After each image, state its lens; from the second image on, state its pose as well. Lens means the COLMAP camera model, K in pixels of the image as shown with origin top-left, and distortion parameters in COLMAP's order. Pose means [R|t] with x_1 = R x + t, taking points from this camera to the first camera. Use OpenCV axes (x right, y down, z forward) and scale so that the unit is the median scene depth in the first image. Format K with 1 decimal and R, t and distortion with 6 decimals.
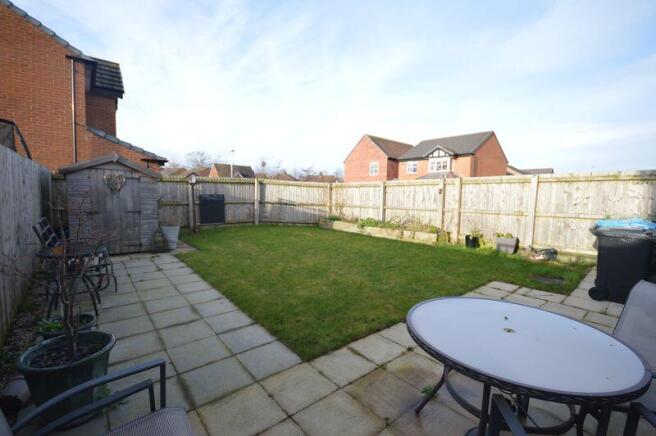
lens RADIAL K [[292.6, 0, 328.0], [0, 292.6, 218.0], [0, 0, 1]] dist [0.000287, 0.000039]
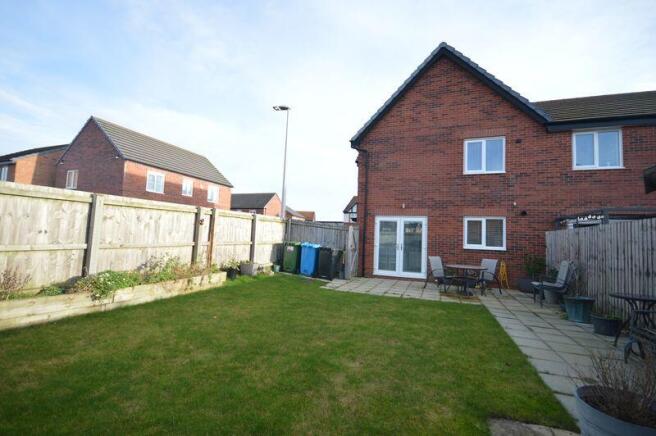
lens RADIAL K [[292.6, 0, 328.0], [0, 292.6, 218.0], [0, 0, 1]] dist [0.000287, 0.000039]
pose [[-0.509058, 0.017562, 0.860553, -0.483164], [0.019215, 0.999775, -0.009037, -0.082075], [-0.860518, 0.011935, -0.509281, 1.039925]]
